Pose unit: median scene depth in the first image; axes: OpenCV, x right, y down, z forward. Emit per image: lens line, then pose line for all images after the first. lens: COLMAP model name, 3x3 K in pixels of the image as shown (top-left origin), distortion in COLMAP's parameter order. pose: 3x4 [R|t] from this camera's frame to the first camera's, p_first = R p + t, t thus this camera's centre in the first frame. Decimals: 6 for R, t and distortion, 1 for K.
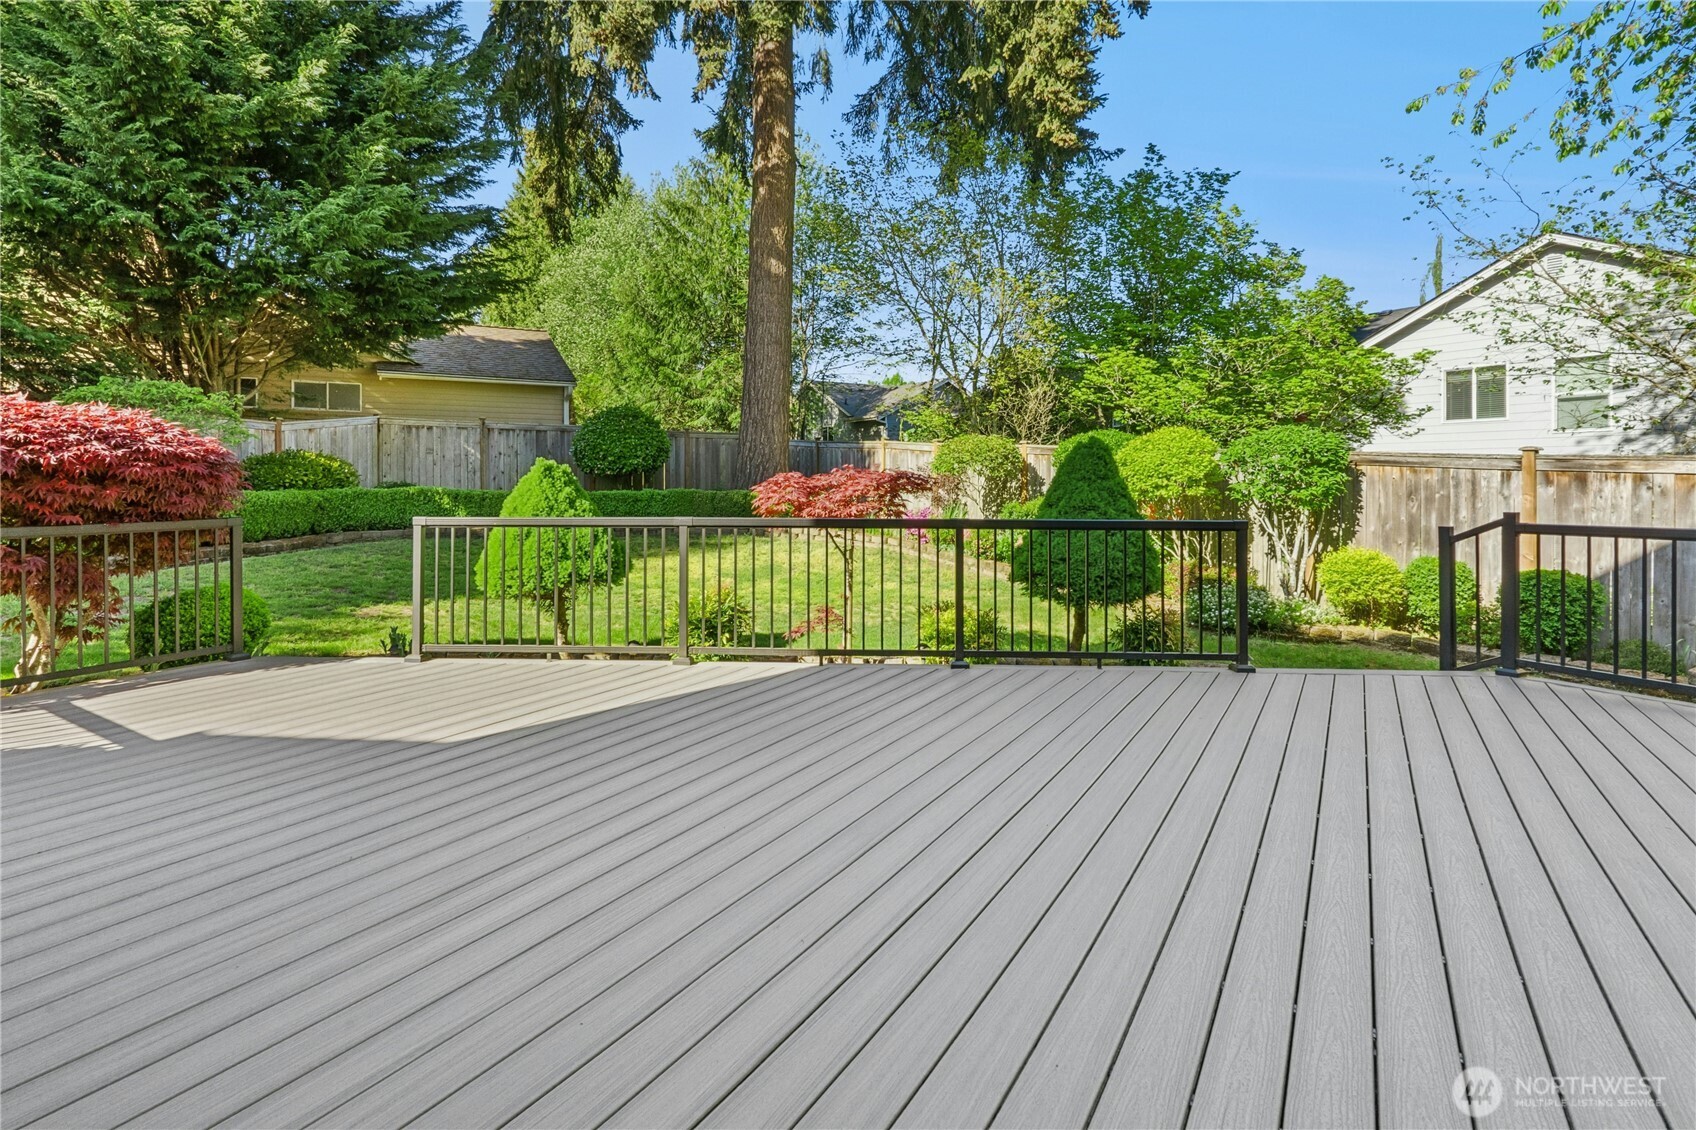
lens RADIAL K [[794.0, 0, 819.9], [0, 794.0, 486.1], [0, 0, 1]] dist [-0.006051, 0.000047]
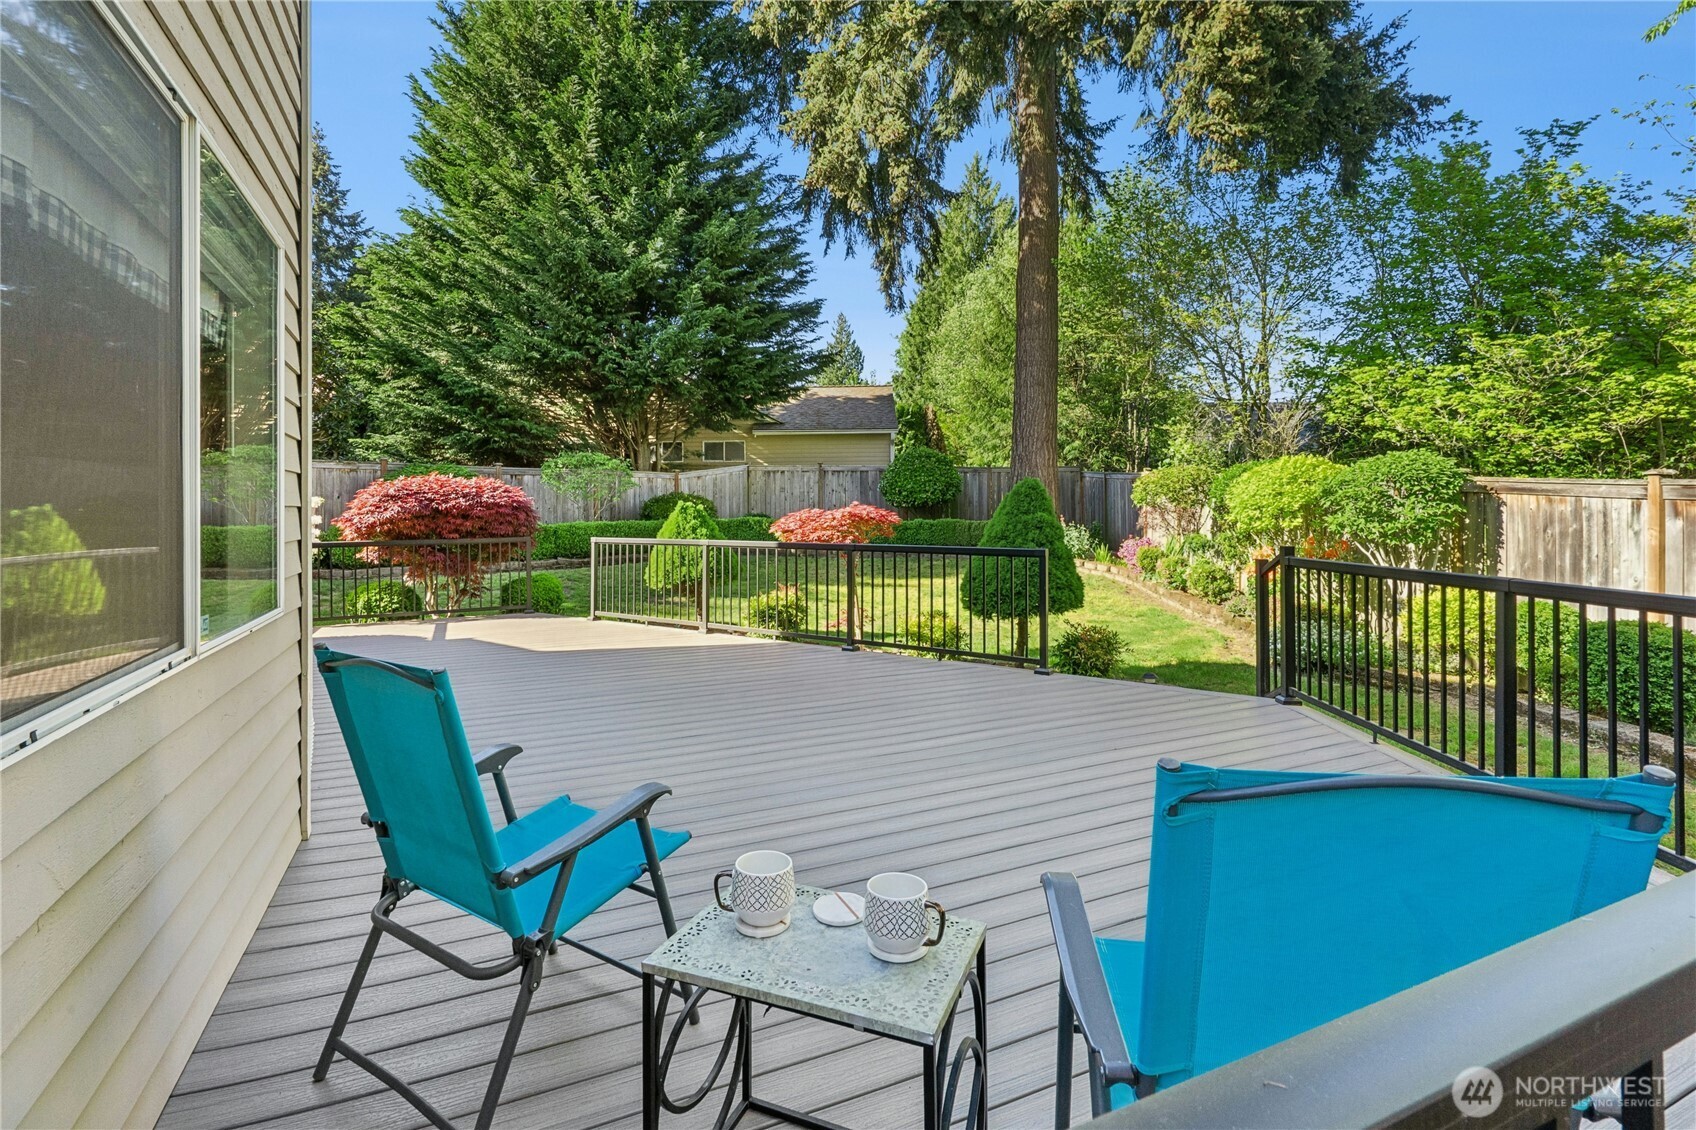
lens RADIAL K [[794.0, 0, 819.9], [0, 794.0, 486.1], [0, 0, 1]] dist [-0.006051, 0.000047]
pose [[0.840232, -0.022170, -0.541773, 0.515248], [0.003002, 0.999339, -0.036238, -0.005539], [0.542218, 0.028822, 0.839743, -0.116633]]
